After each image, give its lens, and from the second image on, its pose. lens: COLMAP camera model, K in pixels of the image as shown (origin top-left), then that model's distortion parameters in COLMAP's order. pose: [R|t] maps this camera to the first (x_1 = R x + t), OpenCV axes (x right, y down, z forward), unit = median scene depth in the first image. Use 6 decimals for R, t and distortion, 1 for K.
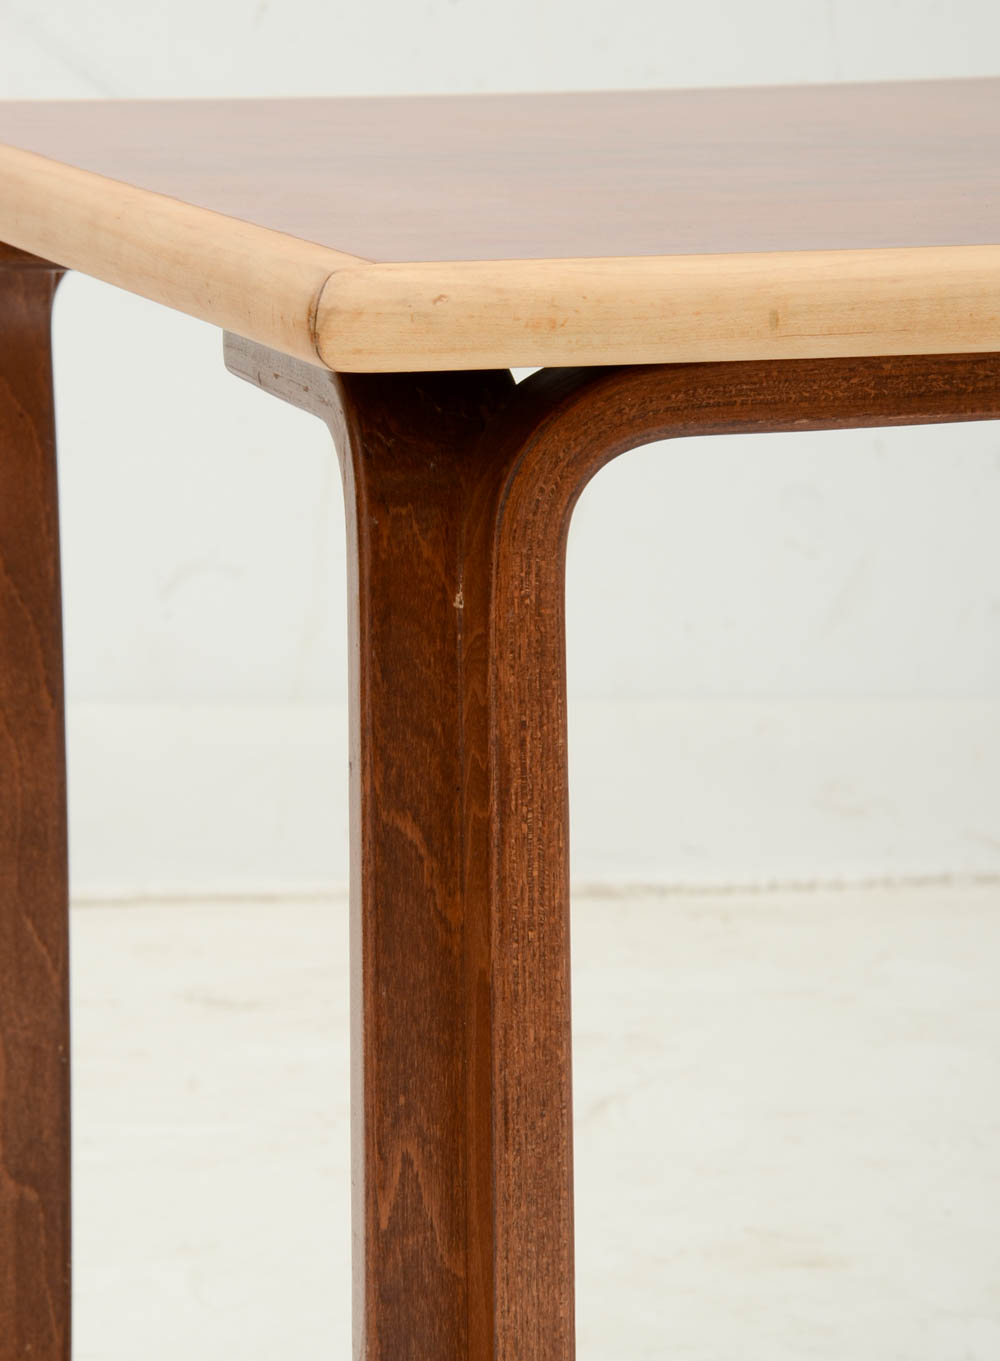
lens RADIAL K [[6355.5, 0, 499.9], [0, 6355.5, 670.3], [0, 0, 1]] dist [1.280732, 0.000000]
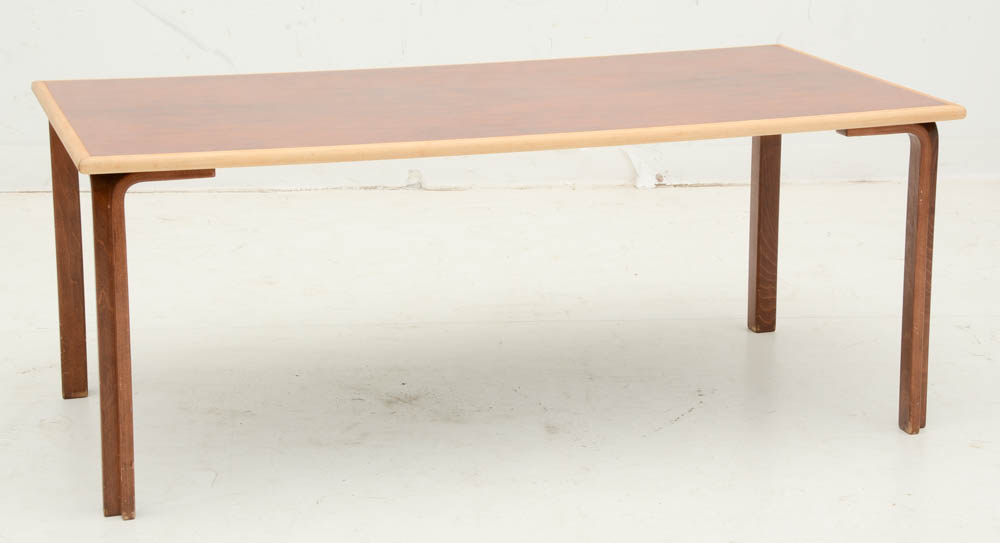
lens RADIAL K [[2002.6, 0, 499.2], [0, 2002.6, 267.2], [0, 0, 1]] dist [0.308681, 0.000000]
pose [[0.998430, 0.003527, 0.055896, 0.269552], [-0.009678, 0.993866, 0.110165, -0.177340], [-0.055165, -0.110533, 0.992340, -1.027945]]
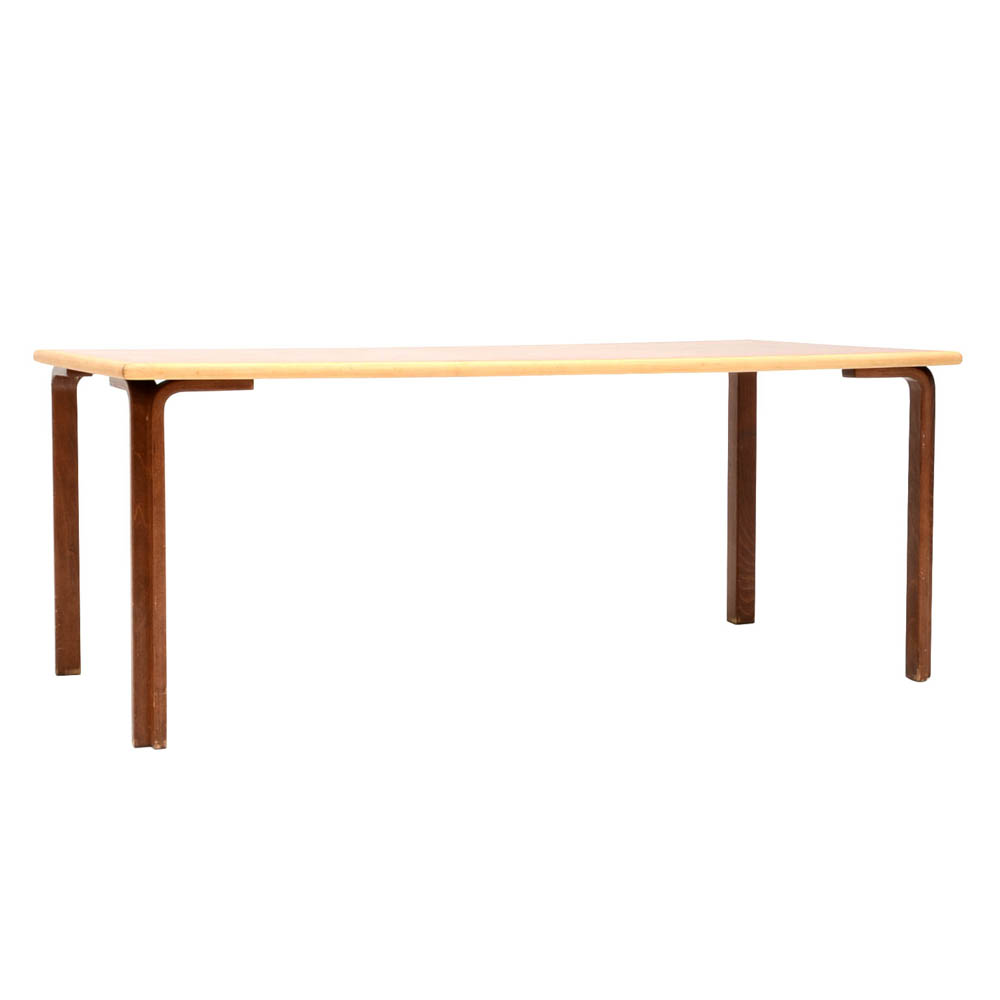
lens RADIAL K [[1960.8, 0, 498.6], [0, 1960.8, 495.0], [0, 0, 1]] dist [0.041567, 0.000000]
pose [[0.988680, 0.002355, 0.150018, 0.045543], [0.003750, 0.999177, -0.040397, 0.143036], [-0.149990, 0.040502, 0.987858, -0.944984]]
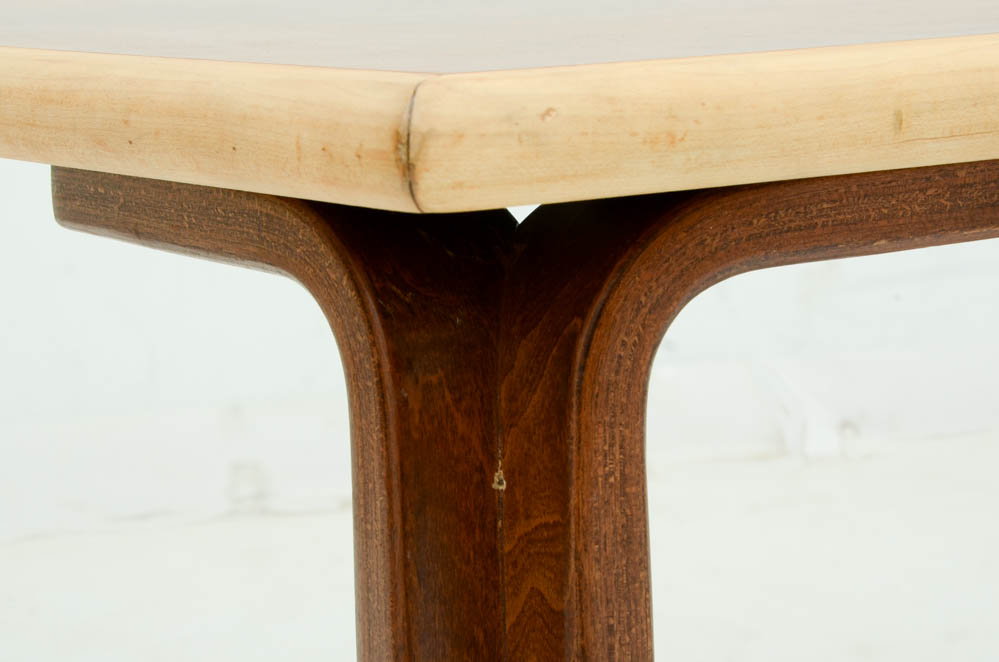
lens RADIAL K [[3039.7, 0, 500.8], [0, 3039.7, 337.7], [0, 0, 1]] dist [0.608357, 0.000000]
pose [[0.953512, -0.067155, 0.293777, -0.122758], [0.068646, 0.997627, 0.005245, -0.031902], [-0.293433, 0.015165, 0.955859, 0.622125]]
